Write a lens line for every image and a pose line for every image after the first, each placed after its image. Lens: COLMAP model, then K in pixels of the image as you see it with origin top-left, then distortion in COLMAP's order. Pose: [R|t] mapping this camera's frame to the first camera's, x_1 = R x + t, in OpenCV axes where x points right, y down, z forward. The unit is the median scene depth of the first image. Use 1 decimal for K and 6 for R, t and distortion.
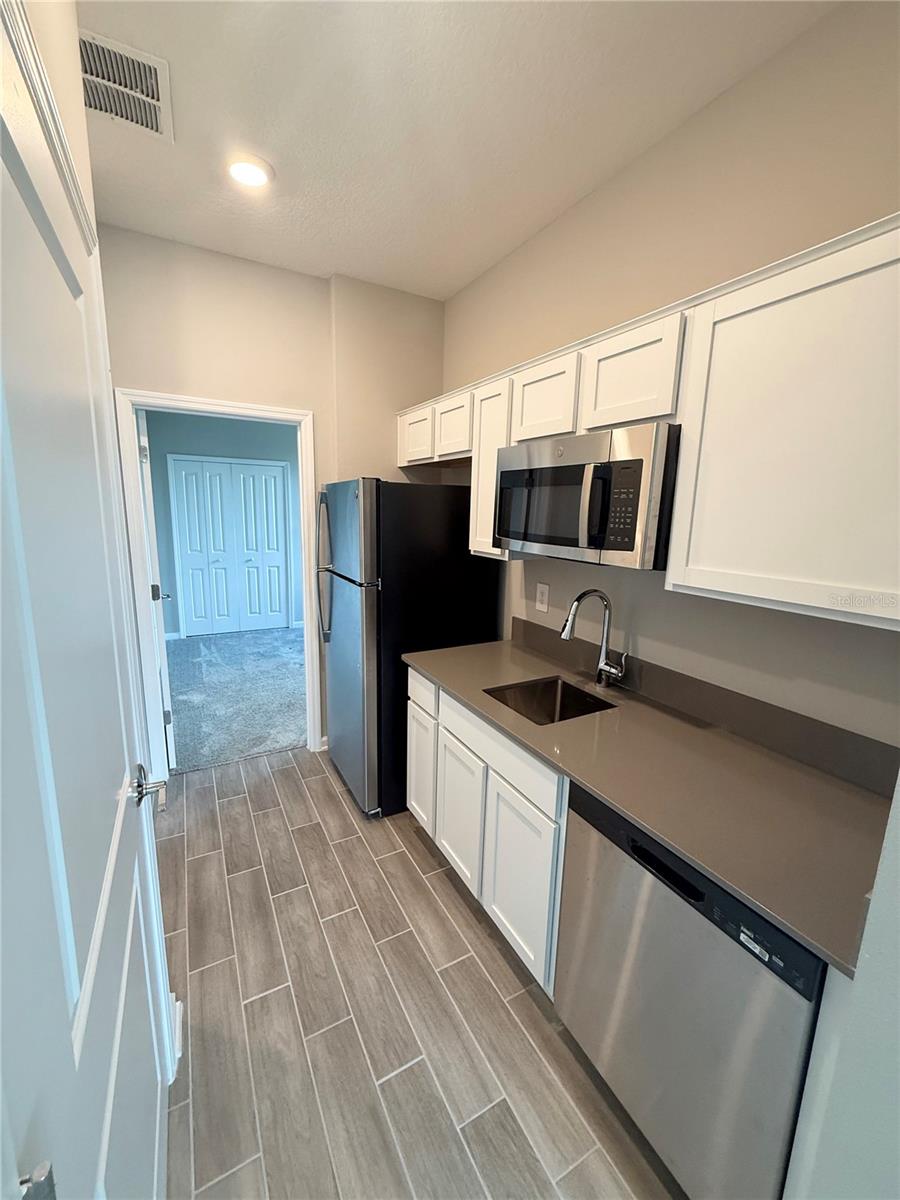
lens RADIAL K [[478.2, 0, 449.3], [0, 478.2, 596.0], [0, 0, 1]] dist [-0.001729, -0.000469]
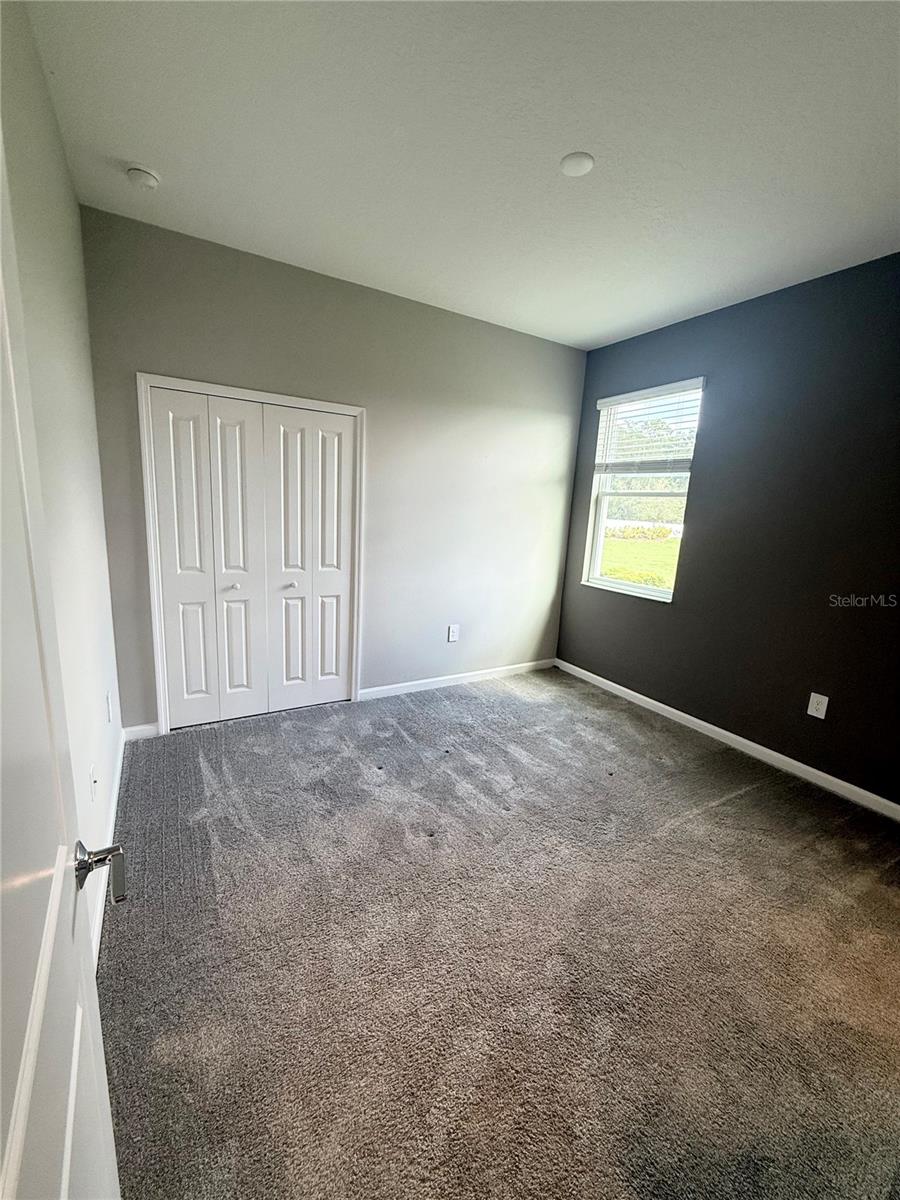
lens RADIAL K [[478.2, 0, 449.3], [0, 478.2, 596.0], [0, 0, 1]] dist [-0.001729, -0.000469]
pose [[0.998779, 0.023199, 0.043627, -0.272479], [-0.023592, 0.999685, 0.008506, -0.075433], [-0.043416, -0.009525, 0.999012, 0.467686]]
